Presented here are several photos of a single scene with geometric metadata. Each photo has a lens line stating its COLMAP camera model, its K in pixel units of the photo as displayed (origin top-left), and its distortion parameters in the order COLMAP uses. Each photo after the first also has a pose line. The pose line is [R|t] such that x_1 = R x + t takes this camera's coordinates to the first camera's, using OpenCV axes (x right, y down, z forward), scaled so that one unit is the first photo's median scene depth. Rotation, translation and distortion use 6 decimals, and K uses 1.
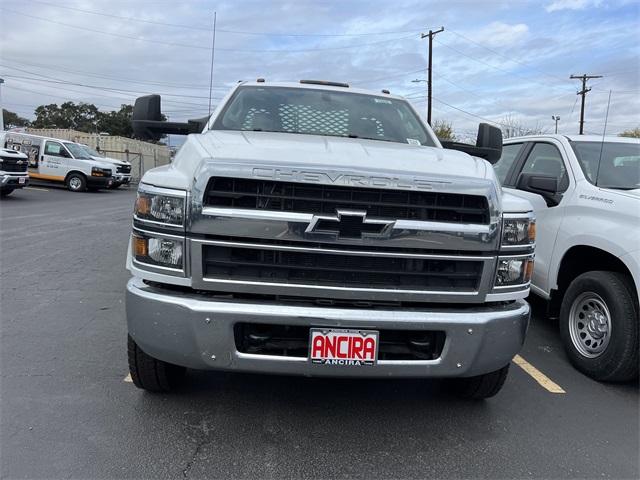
lens RADIAL K [[480.9, 0, 325.6], [0, 480.9, 241.1], [0, 0, 1]] dist [0.060382, -0.067024]
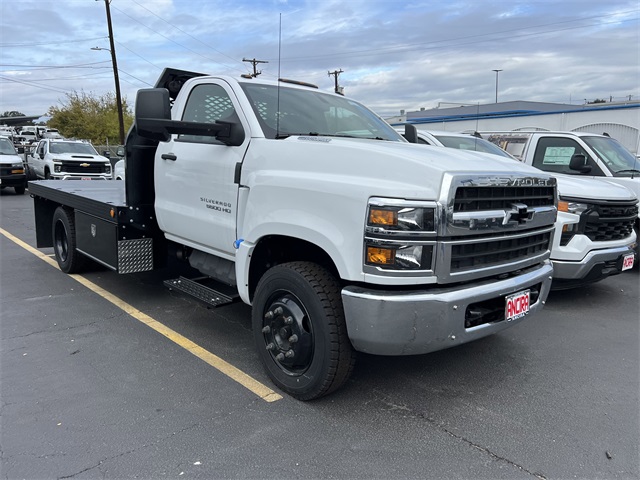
lens RADIAL K [[480.9, 0, 325.6], [0, 480.9, 241.1], [0, 0, 1]] dist [0.060382, -0.067024]
pose [[0.789746, -0.137927, 0.597727, -1.166628], [0.107009, 0.990430, 0.087159, -0.134711], [-0.604029, -0.004872, 0.796948, 0.238836]]
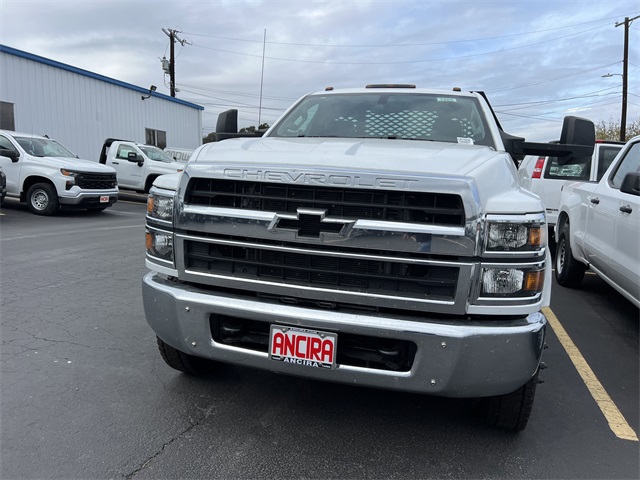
lens RADIAL K [[480.9, 0, 325.6], [0, 480.9, 241.1], [0, 0, 1]] dist [0.060382, -0.067024]
pose [[0.936884, 0.026883, -0.348606, 0.418369], [-0.034895, 0.999251, -0.016723, 0.017145], [0.347896, 0.027832, 0.937120, 0.078896]]
